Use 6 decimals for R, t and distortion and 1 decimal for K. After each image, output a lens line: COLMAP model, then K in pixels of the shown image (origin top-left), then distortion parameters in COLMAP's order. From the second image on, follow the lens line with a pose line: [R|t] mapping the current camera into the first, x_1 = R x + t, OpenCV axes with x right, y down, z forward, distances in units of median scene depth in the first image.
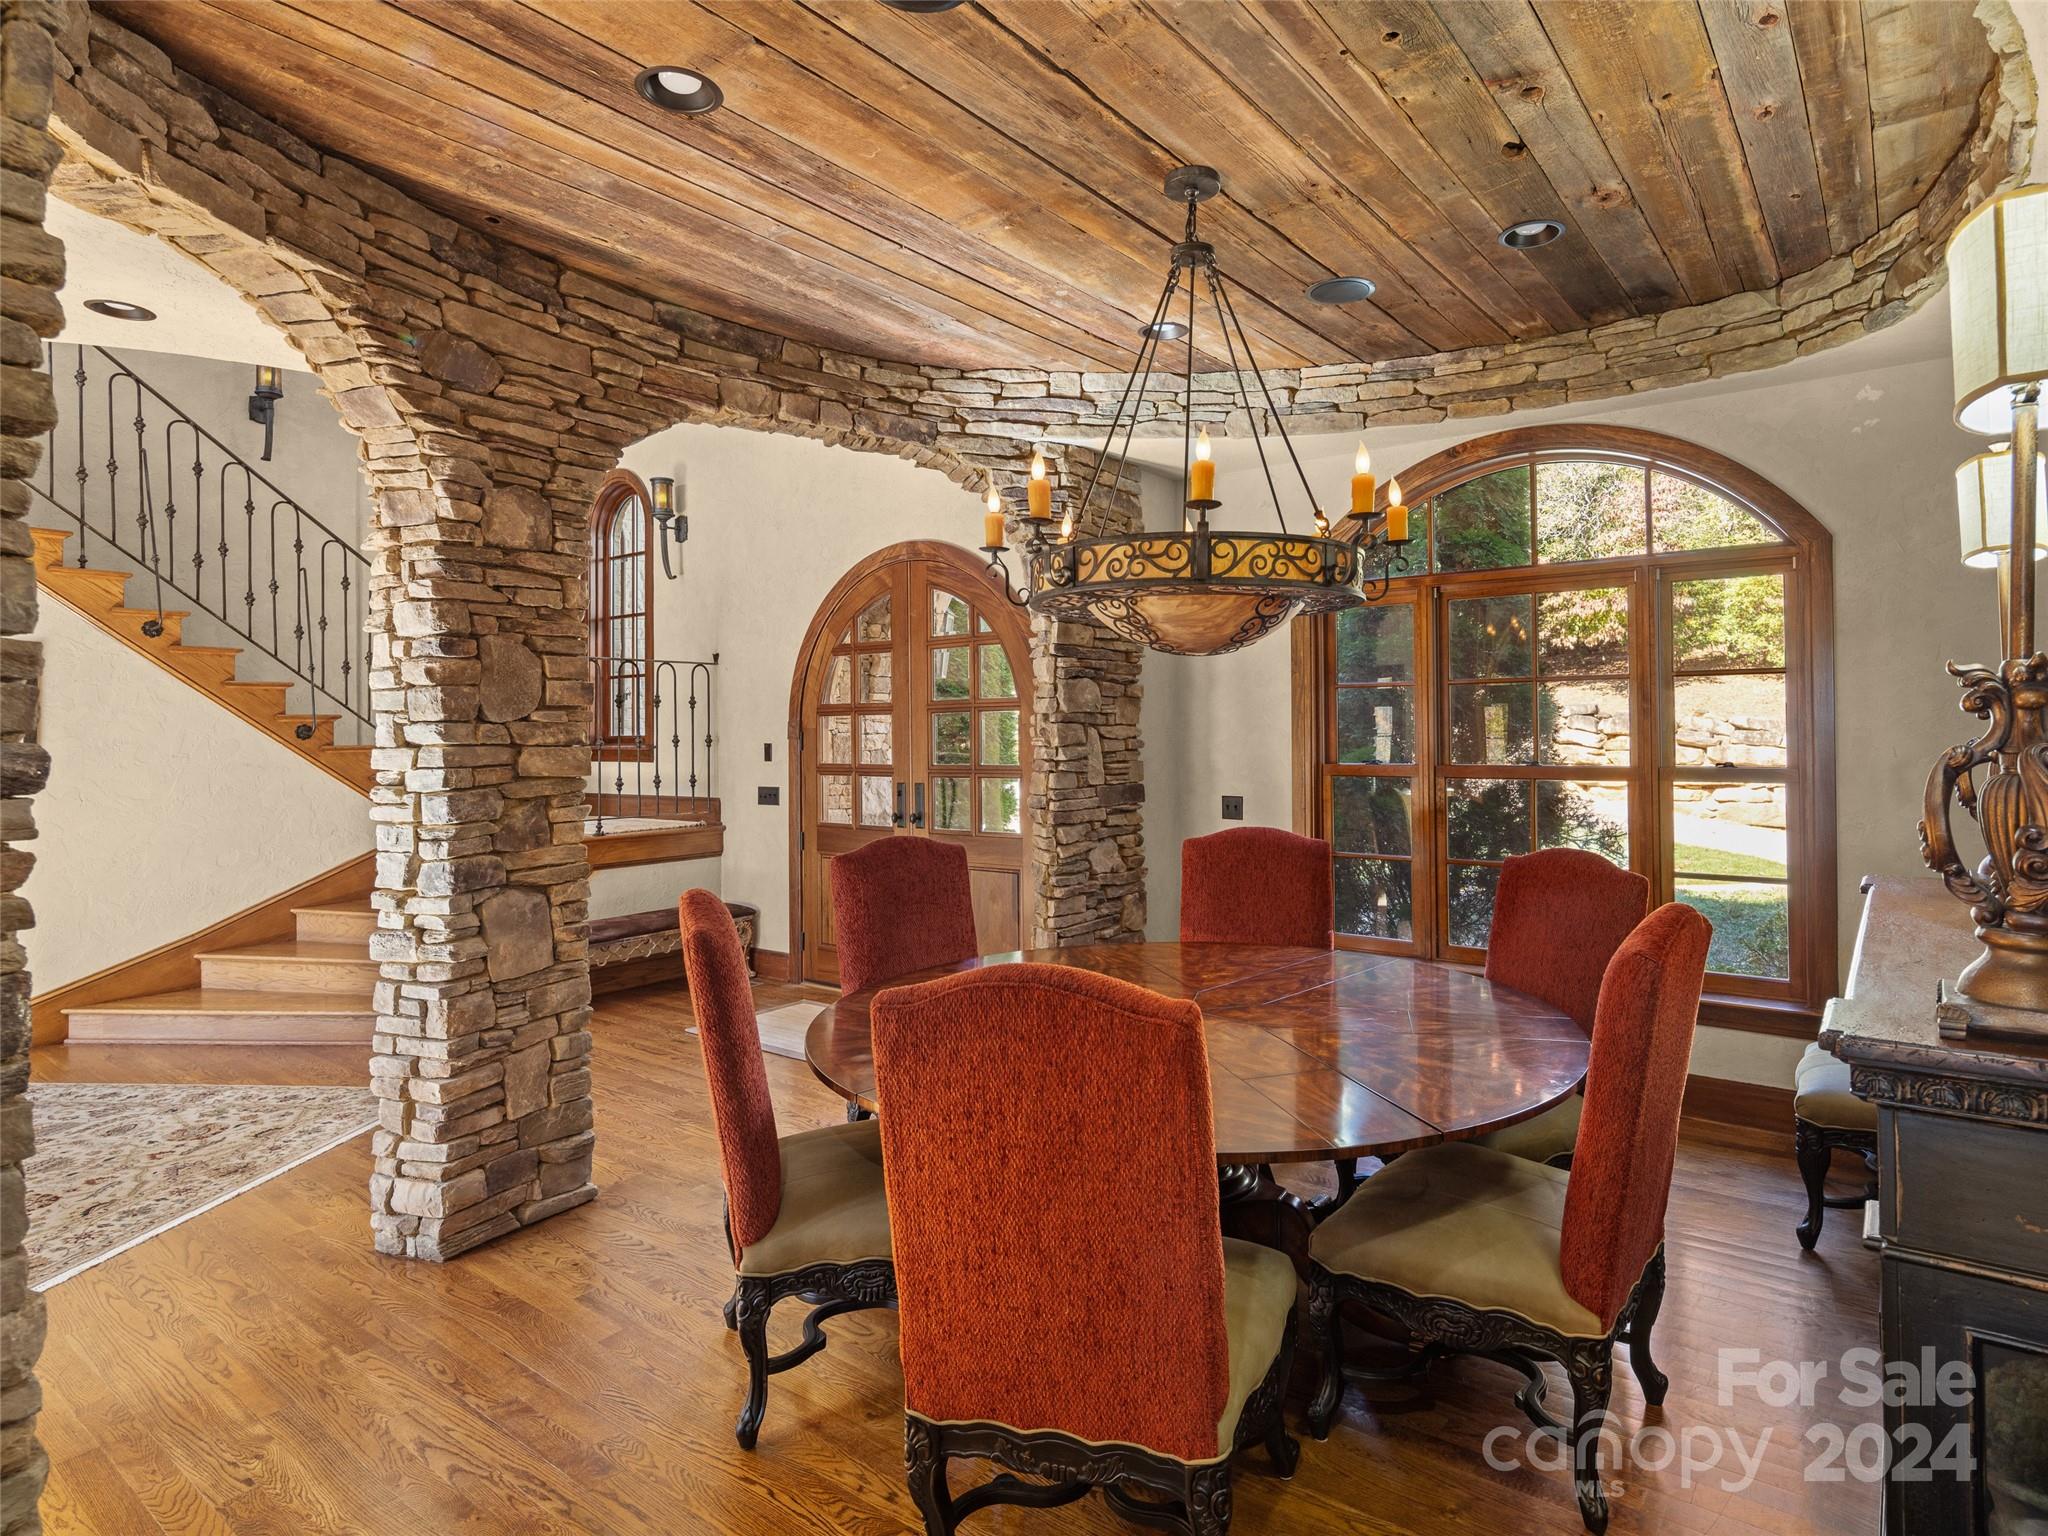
lens RADIAL K [[1122.5, 0, 1097.5], [0, 1122.5, 727.6], [0, 0, 1]] dist [0.008204, -0.004019]
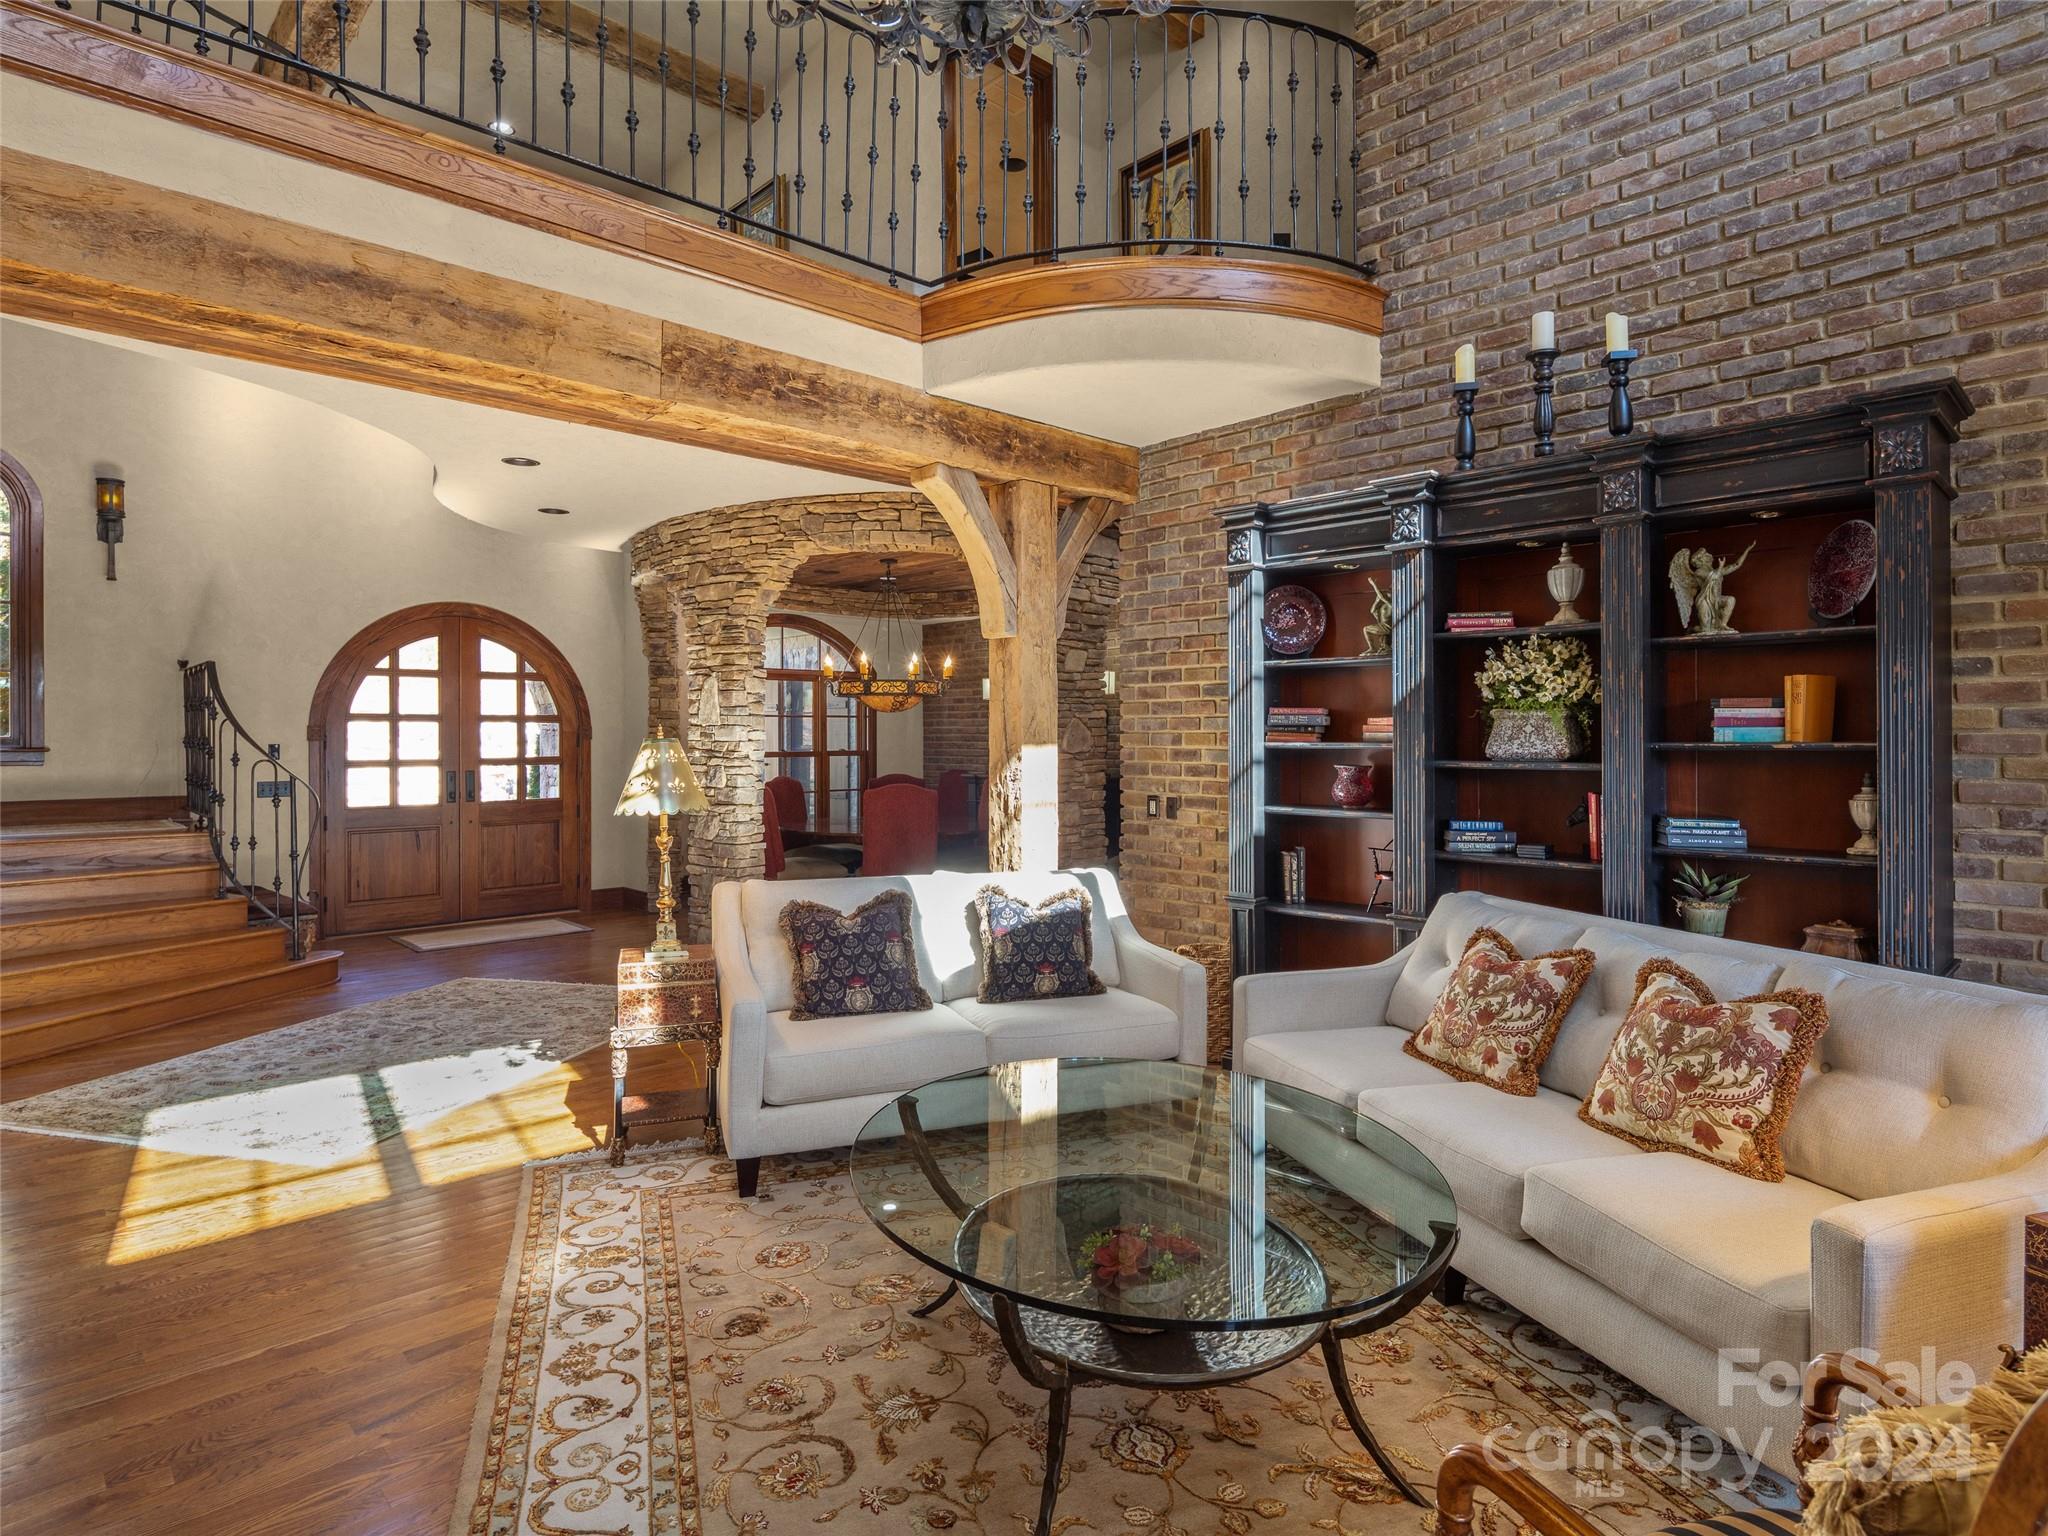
lens RADIAL K [[1122.5, 0, 1046.9], [0, 1122.5, 740.1], [0, 0, 1]] dist [0.008204, -0.004019]
pose [[0.170904, 0.005222, 0.985274, -1.428649], [-0.005875, 0.999974, -0.004281, 0.011450], [-0.985270, -0.005056, 0.170930, 0.011399]]
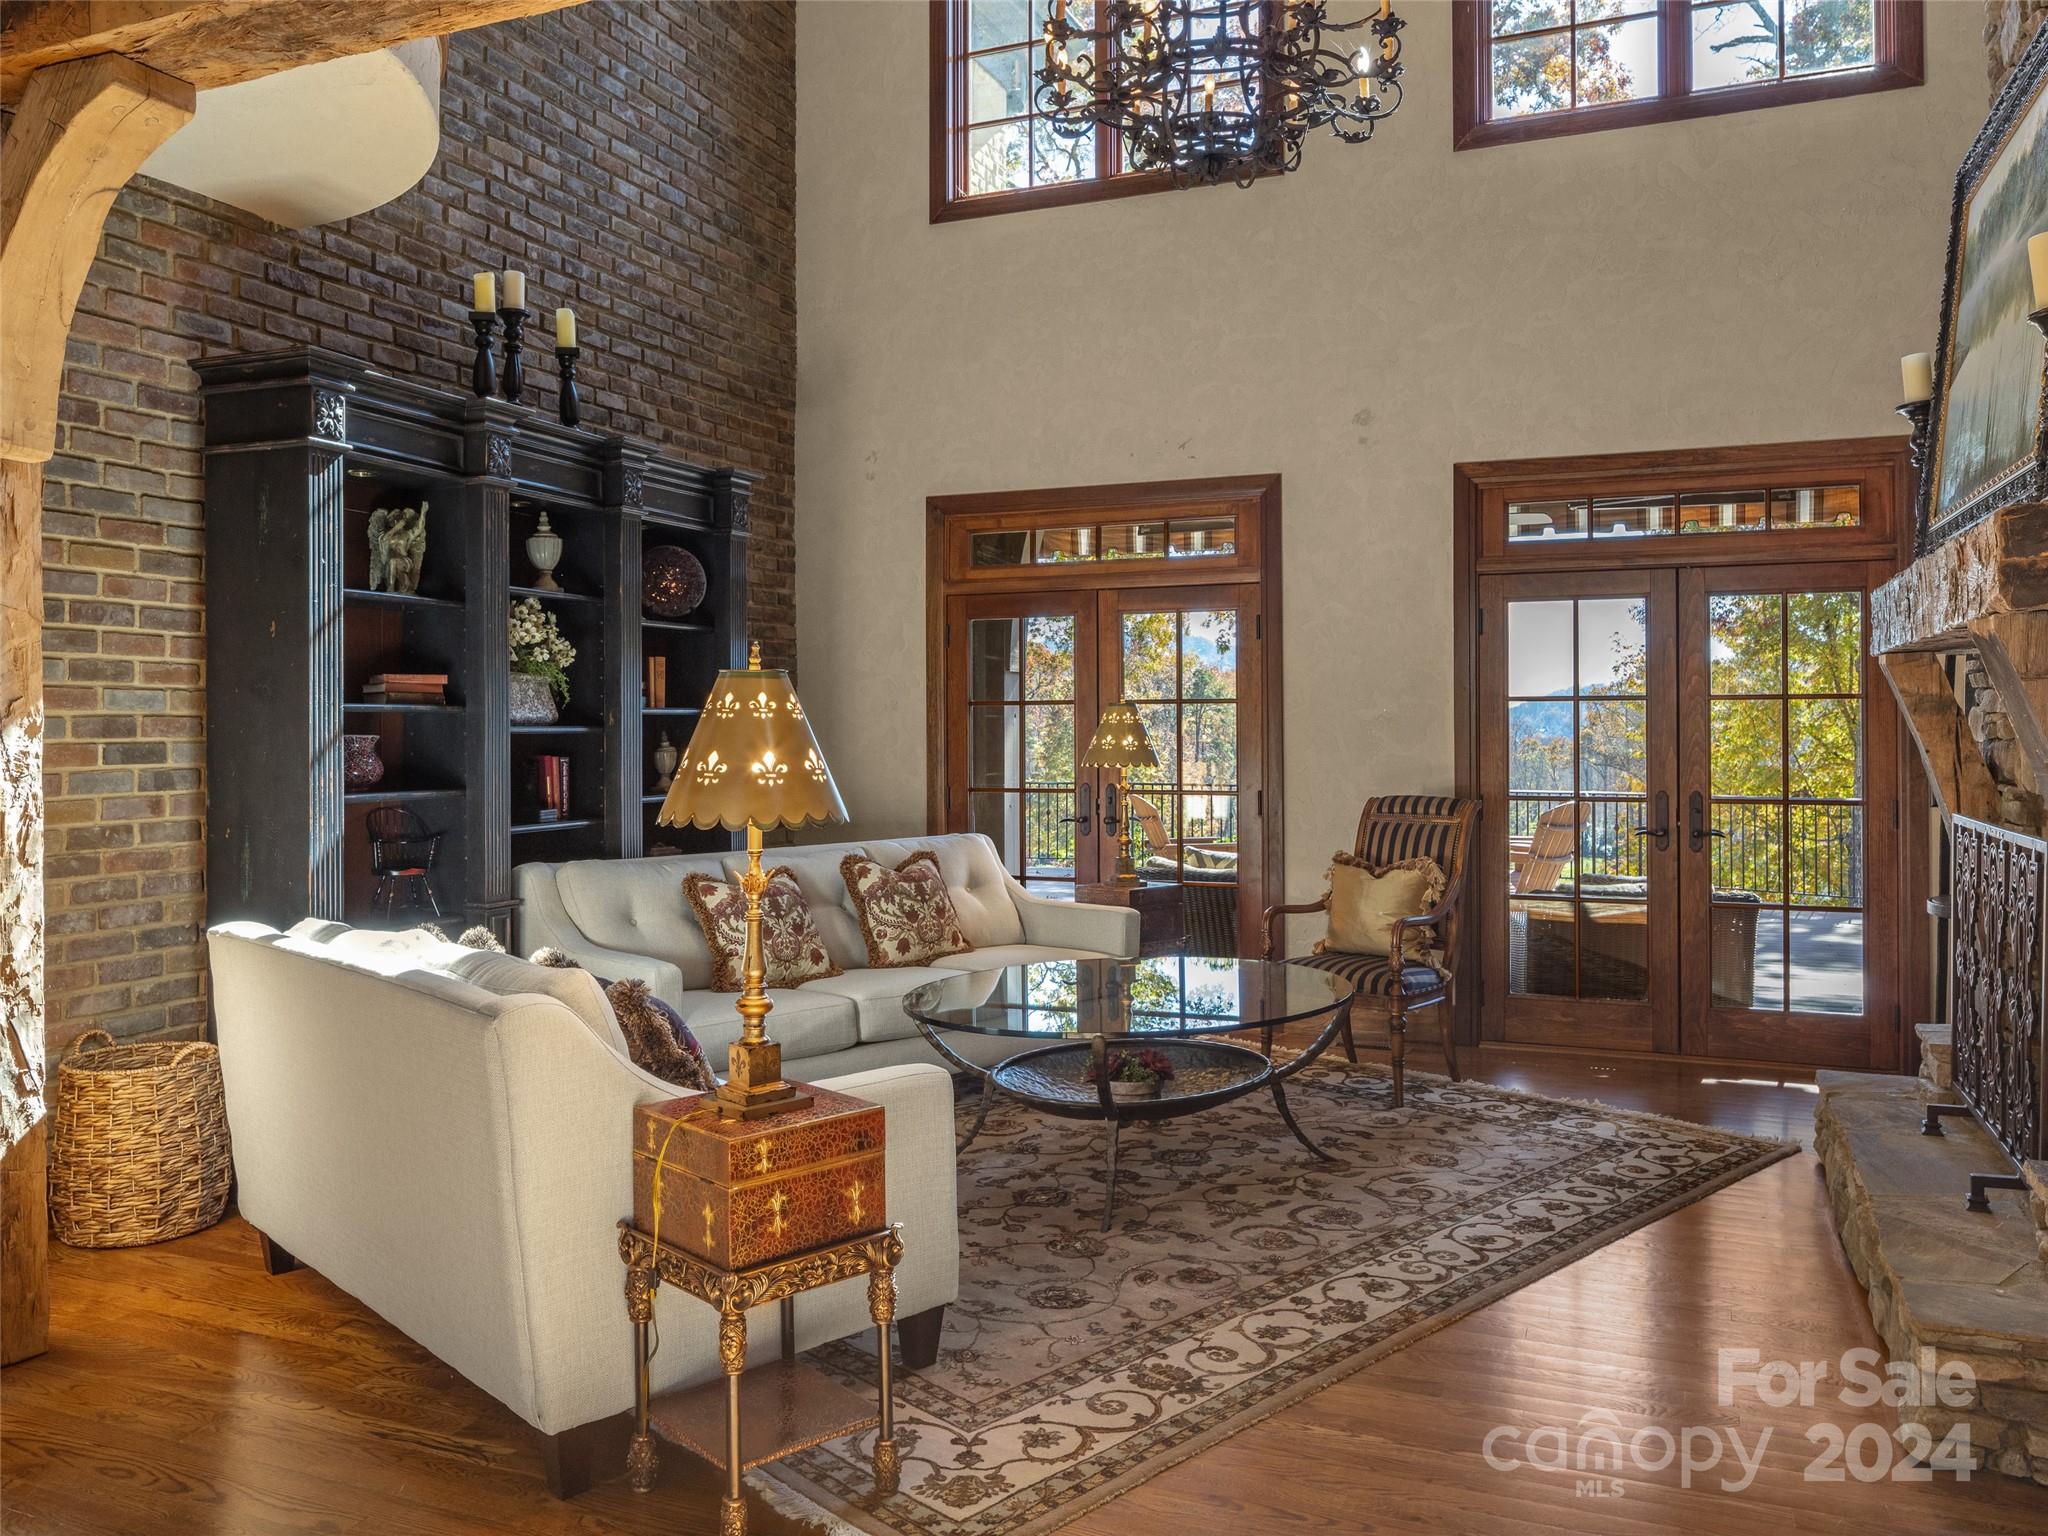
lens RADIAL K [[1614.1, 0, 1003.5], [0, 1614.1, 725.6], [0, 0, 1]] dist [-0.005569, -0.003949]
pose [[-0.972081, 0.011207, -0.234378, -0.797585], [0.013086, 0.999893, -0.006464, 0.028163], [0.234281, -0.009351, -0.972124, 0.791733]]
